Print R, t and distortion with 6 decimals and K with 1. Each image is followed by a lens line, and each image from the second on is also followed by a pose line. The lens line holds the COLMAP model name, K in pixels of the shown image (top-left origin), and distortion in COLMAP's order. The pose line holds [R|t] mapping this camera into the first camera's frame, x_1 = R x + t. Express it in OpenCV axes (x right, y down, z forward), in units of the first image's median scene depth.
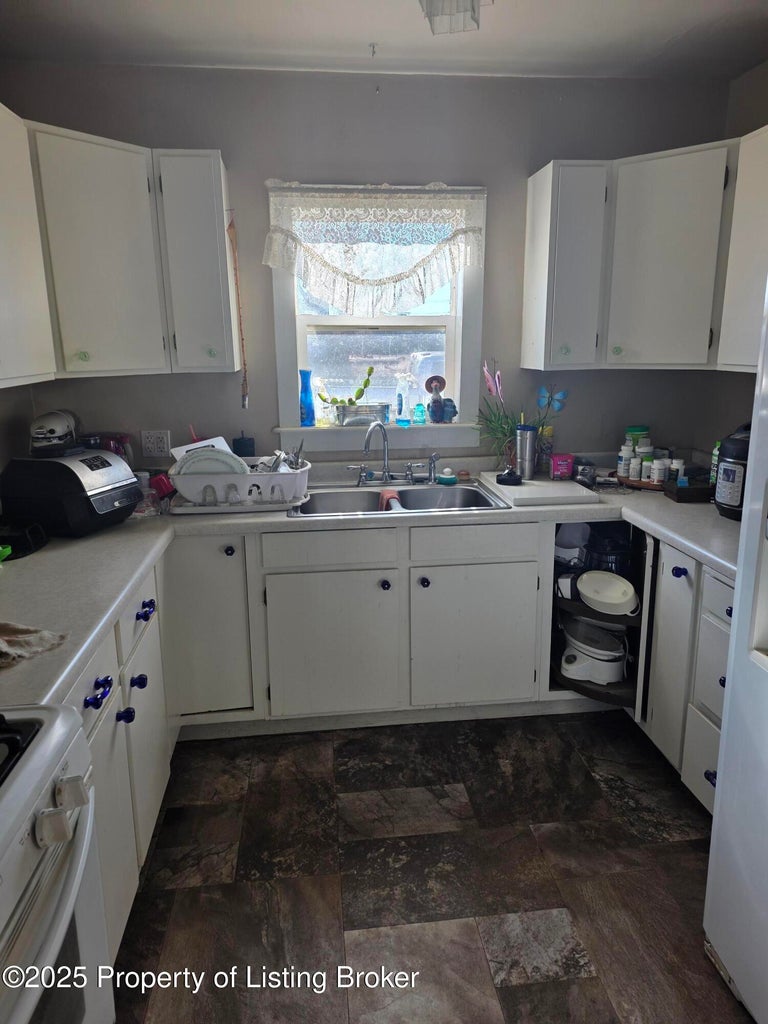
lens RADIAL K [[685.7, 0, 385.2], [0, 685.7, 504.1], [0, 0, 1]] dist [0.083595, -0.077356]
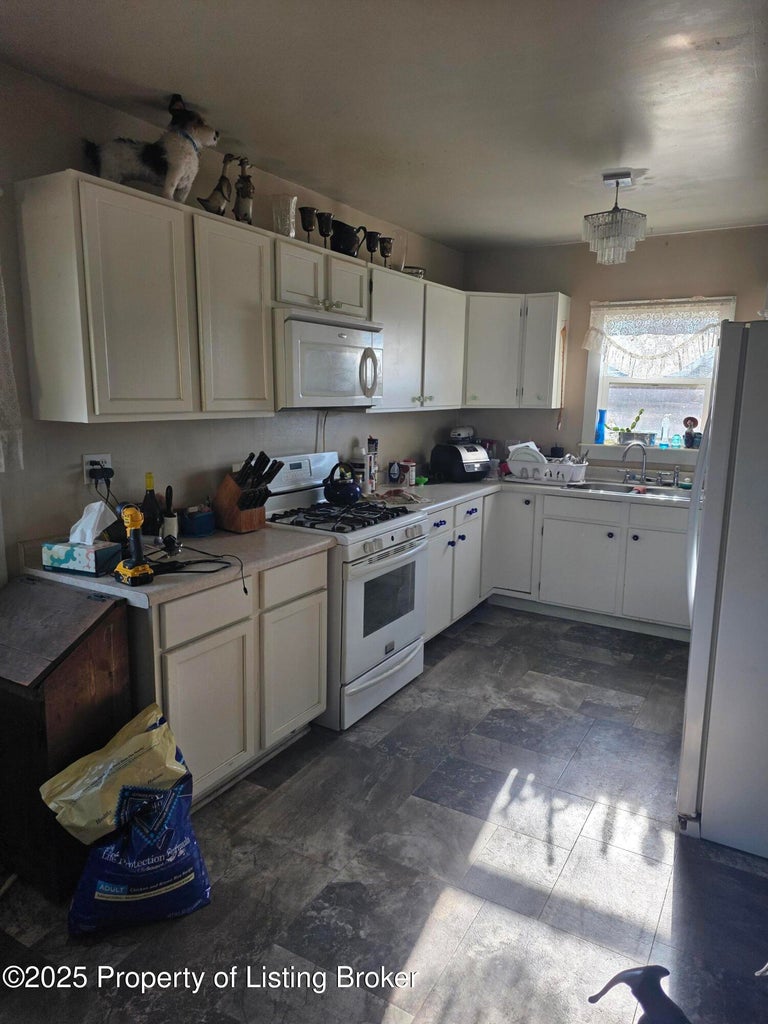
lens RADIAL K [[686.0, 0, 384.0], [0, 686.0, 512.0], [0, 0, 1]] dist [-0.001076, -0.002470]
pose [[0.799644, 0.128535, -0.586556, 0.514539], [-0.156120, 0.987731, 0.003611, 0.136218], [0.579824, 0.088686, 0.809901, -0.675375]]
